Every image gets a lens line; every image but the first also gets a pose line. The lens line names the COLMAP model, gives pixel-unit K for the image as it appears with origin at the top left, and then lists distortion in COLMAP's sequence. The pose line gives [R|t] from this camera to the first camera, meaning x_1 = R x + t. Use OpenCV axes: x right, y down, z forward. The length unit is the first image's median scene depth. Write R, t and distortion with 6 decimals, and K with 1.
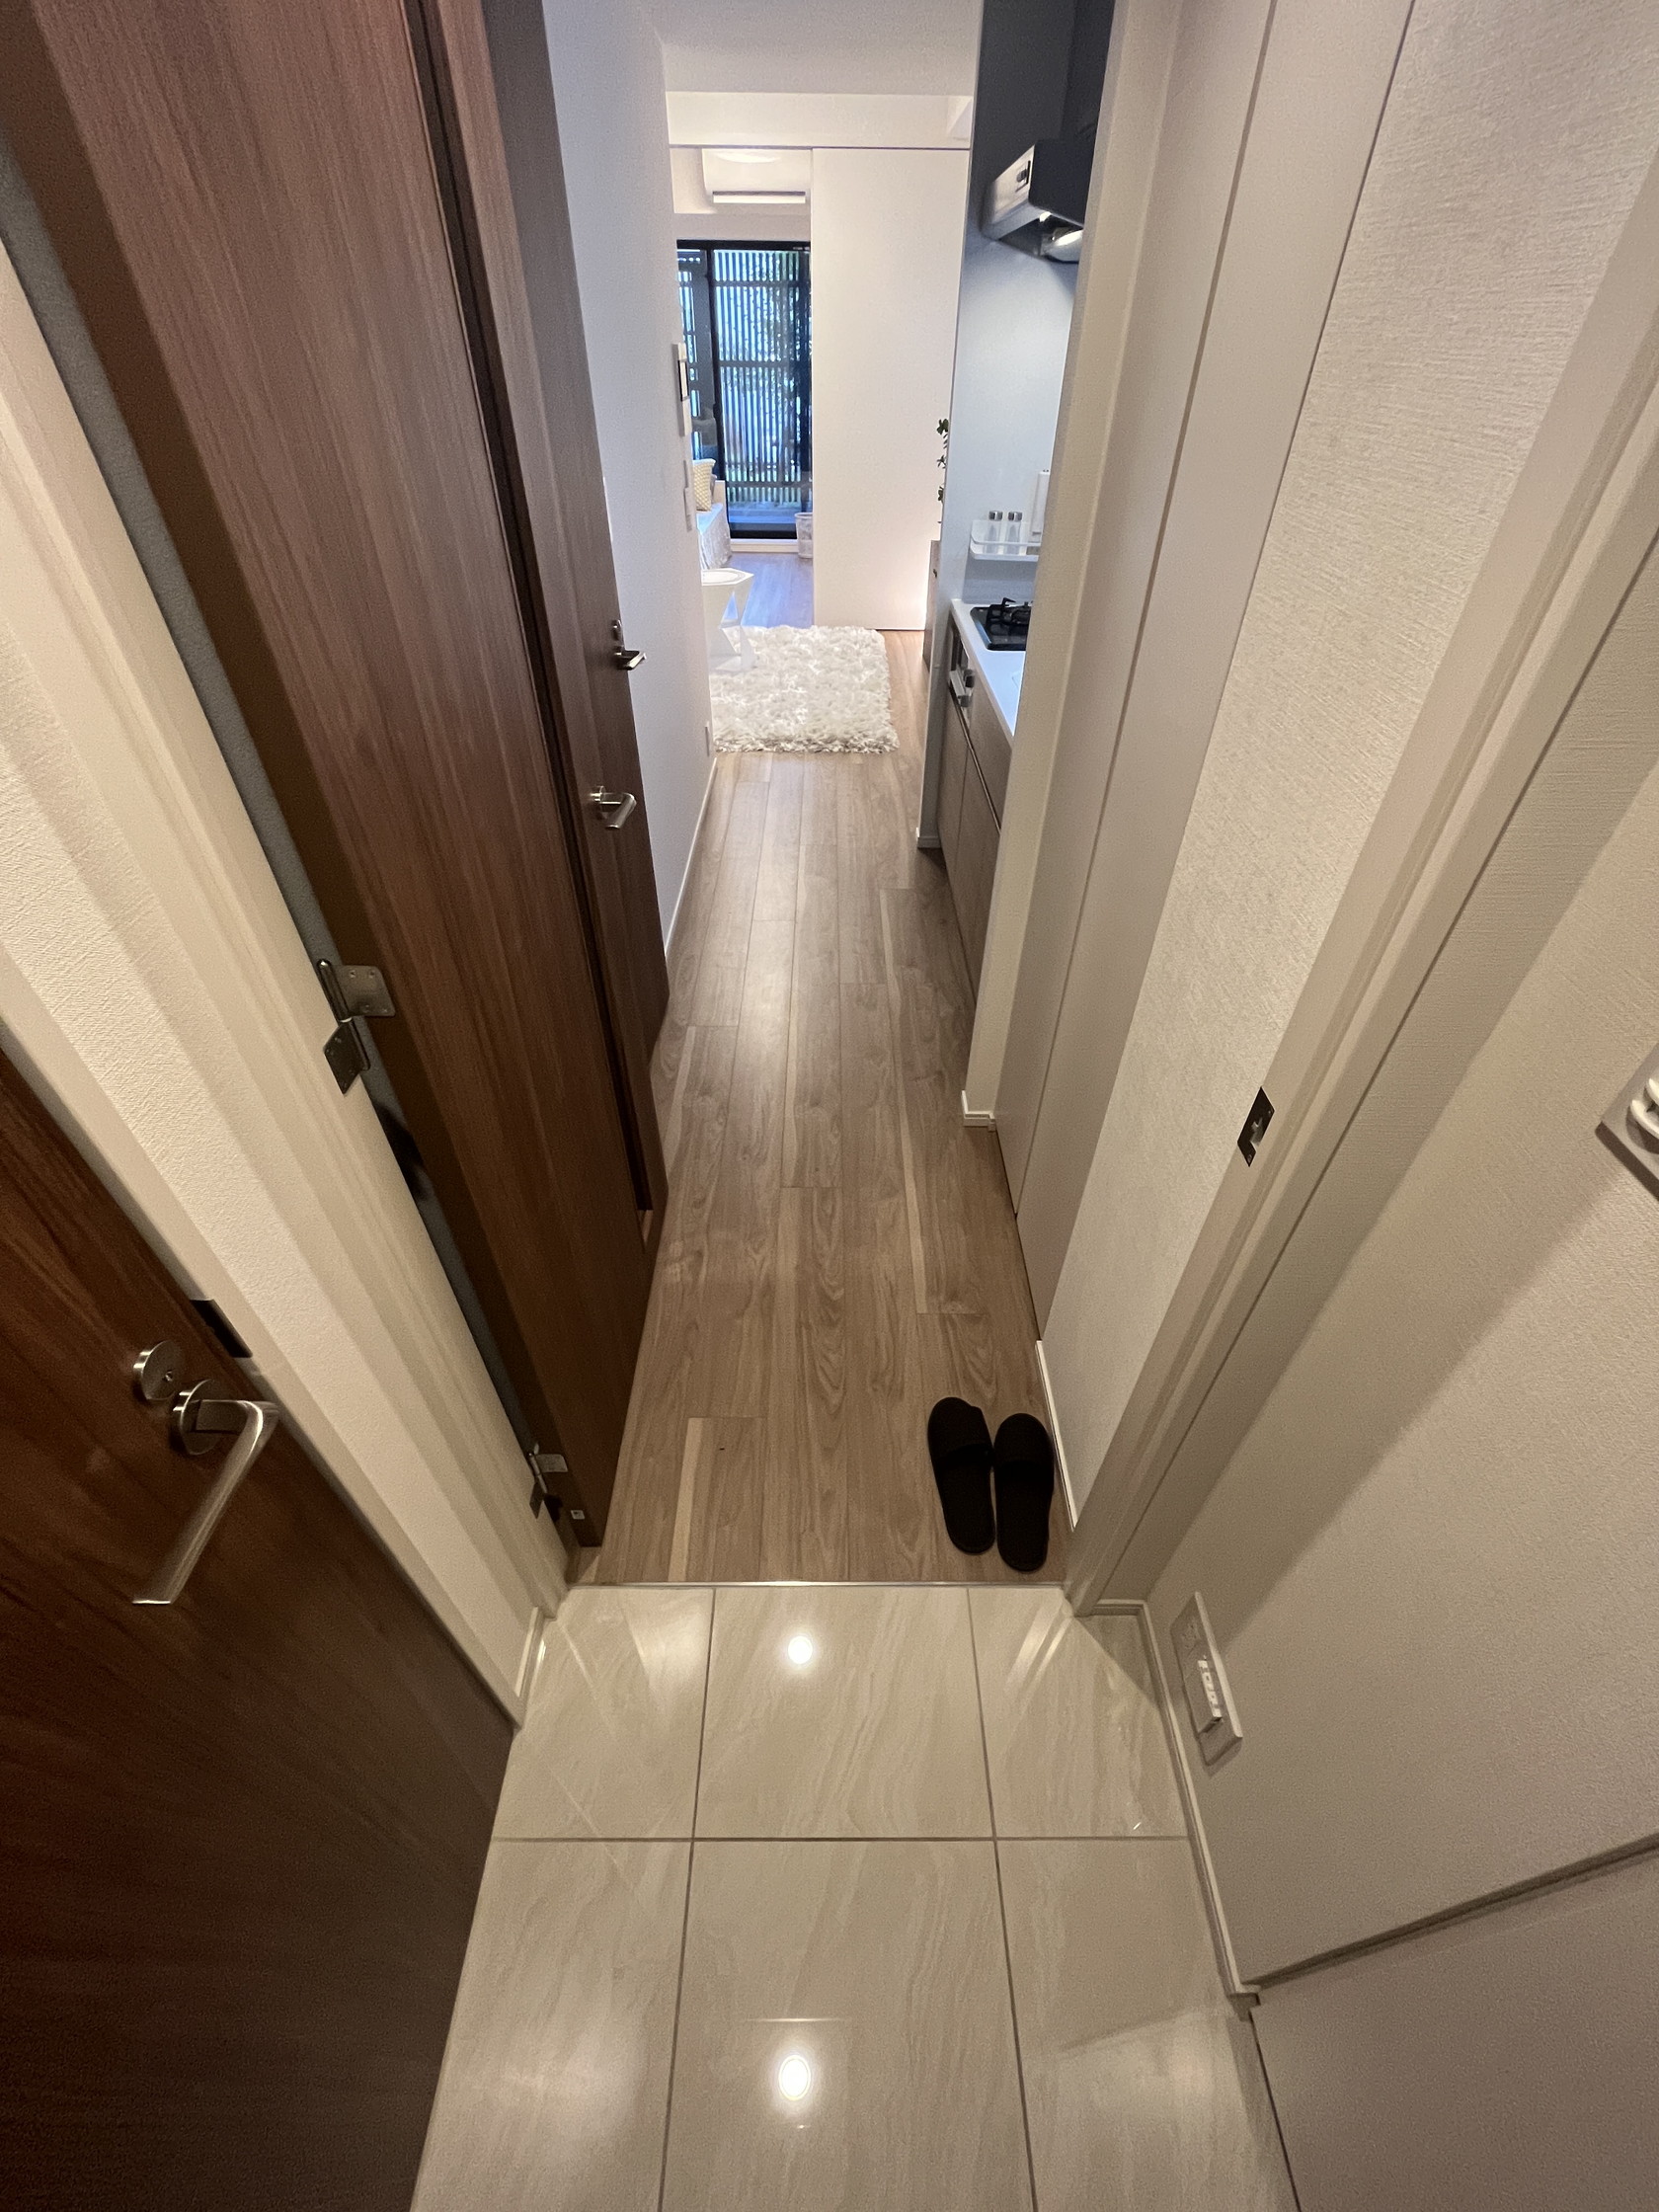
lens RADIAL K [[896.7, 0, 830.2], [0, 896.7, 1103.5], [0, 0, 1]] dist [-0.002729, -0.000216]
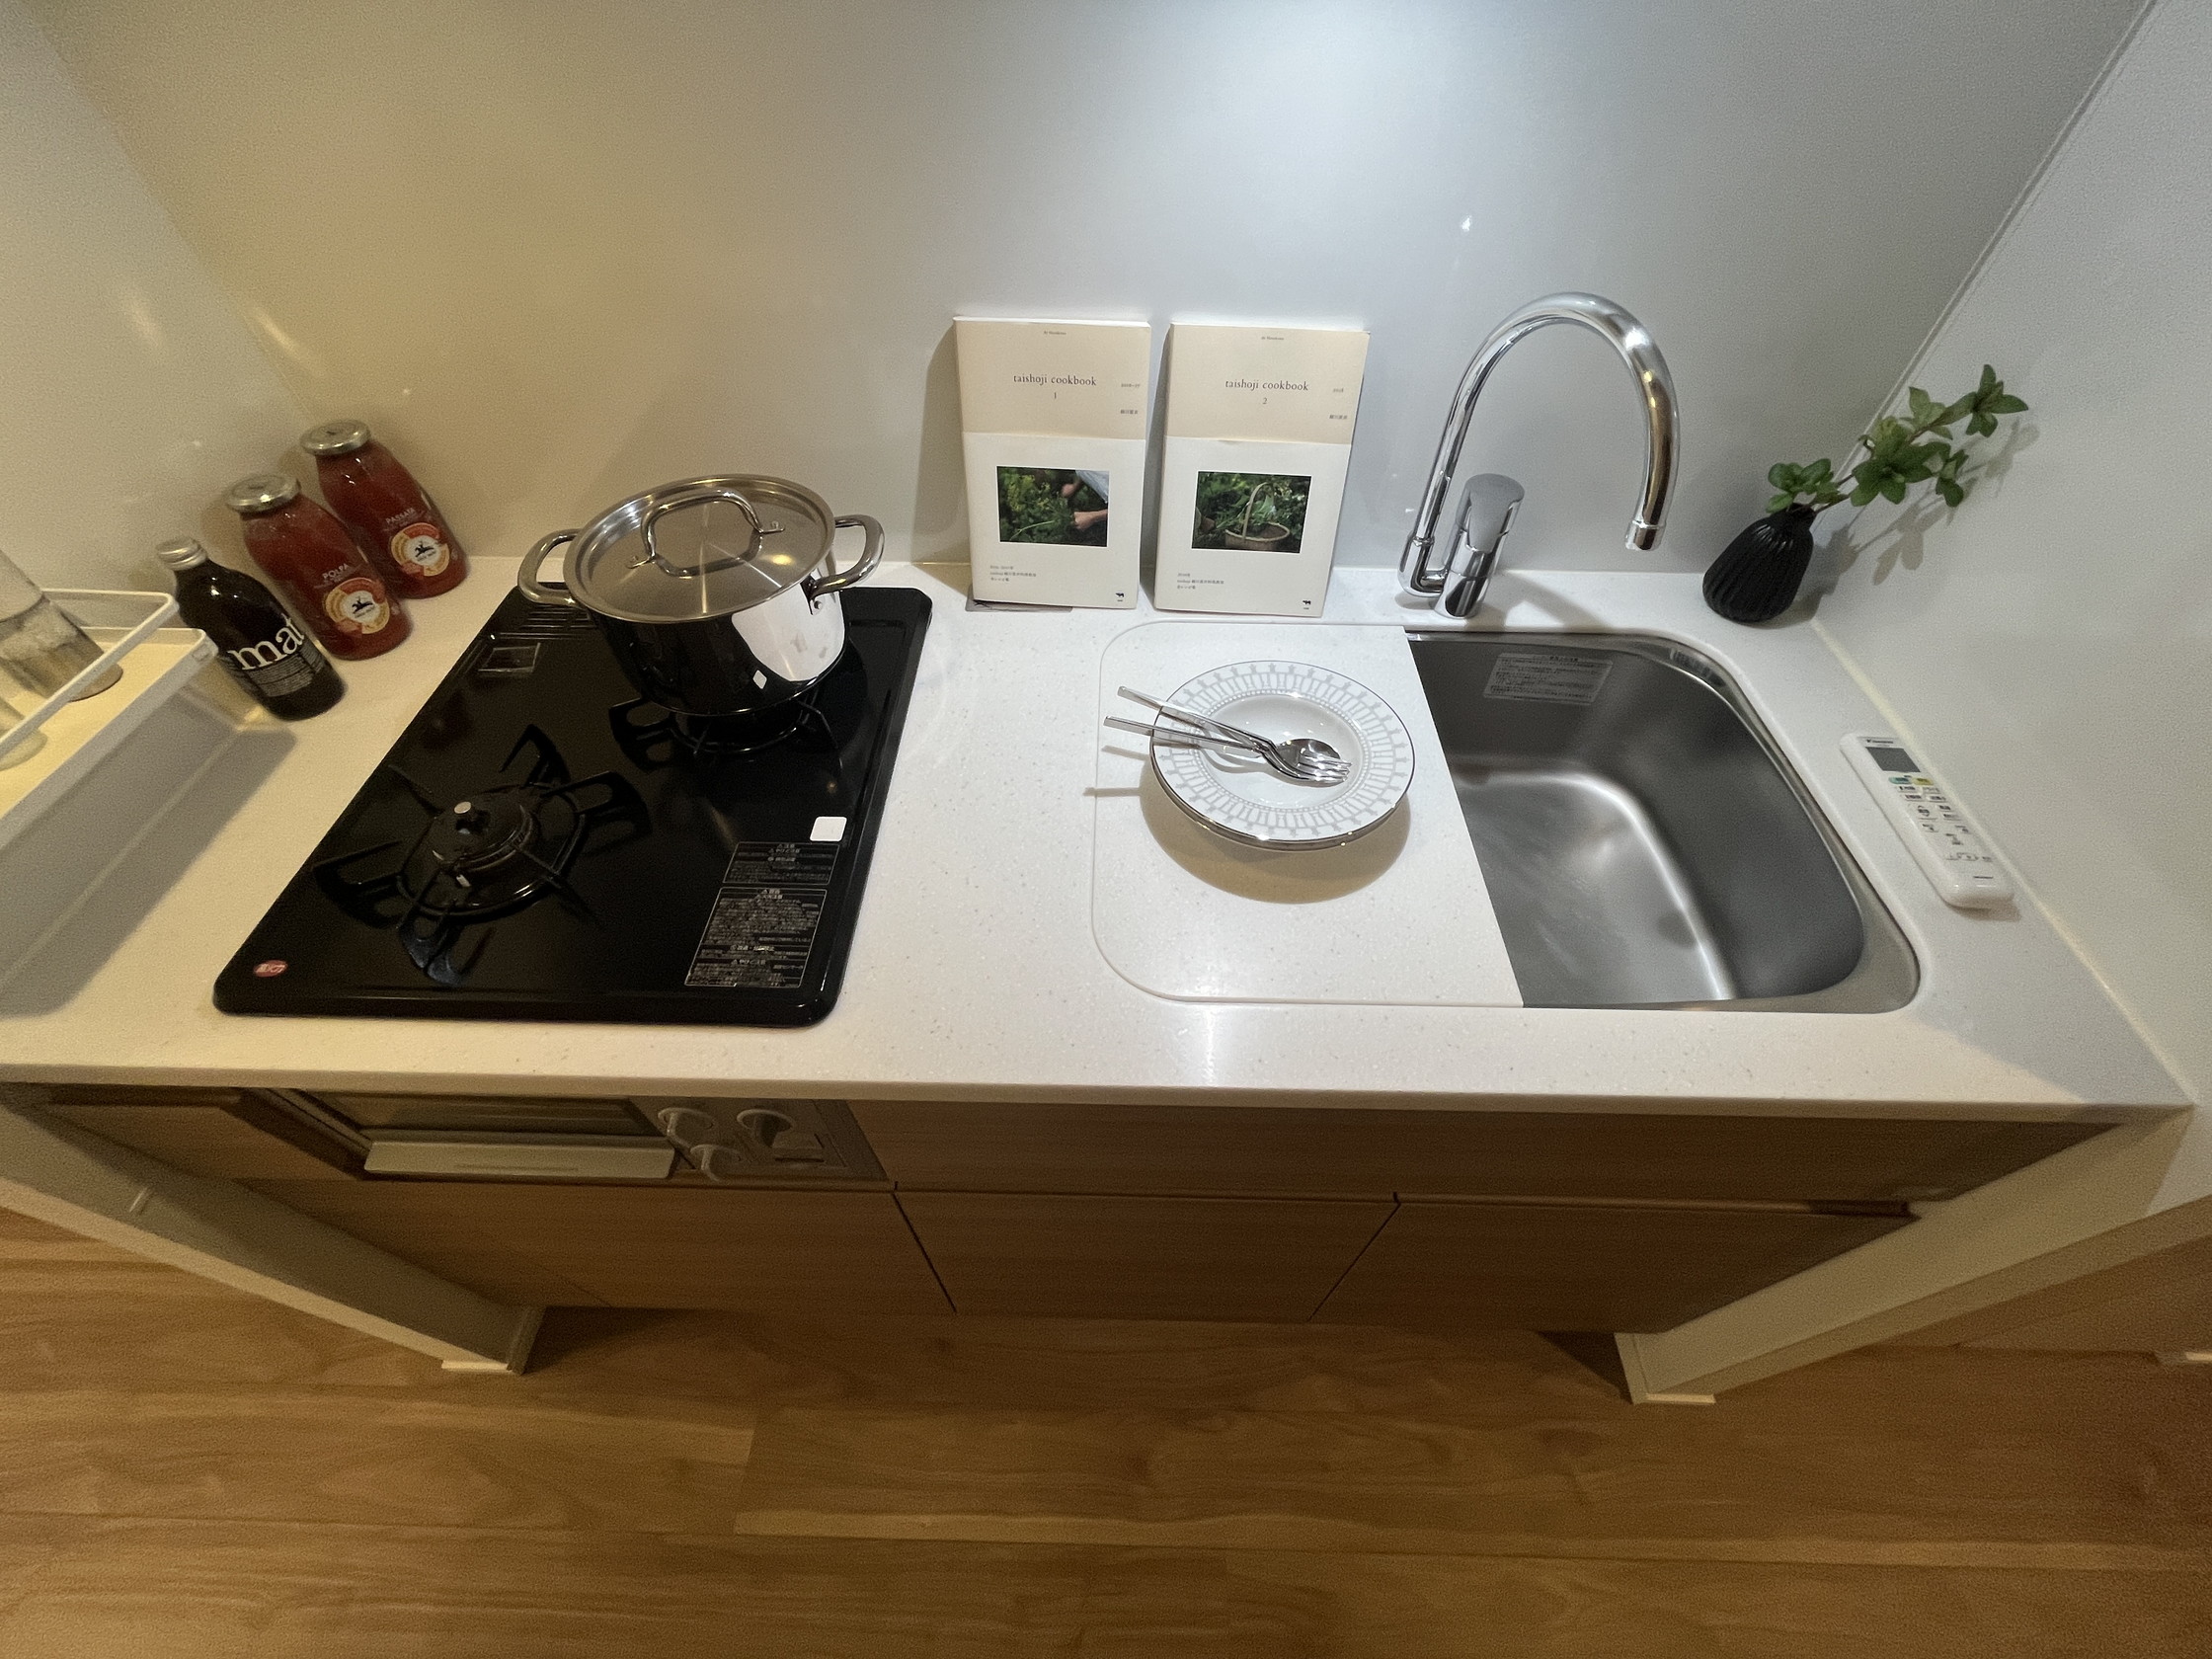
lens RADIAL K [[896.7, 0, 1104.5], [0, 896.7, 831.5], [0, 0, 1]] dist [-0.002729, -0.000216]
pose [[0.022513, -0.765668, 0.642841, 0.036183], [0.652046, 0.498667, 0.571111, -0.402978], [-0.757845, 0.406305, 0.510477, 0.504349]]
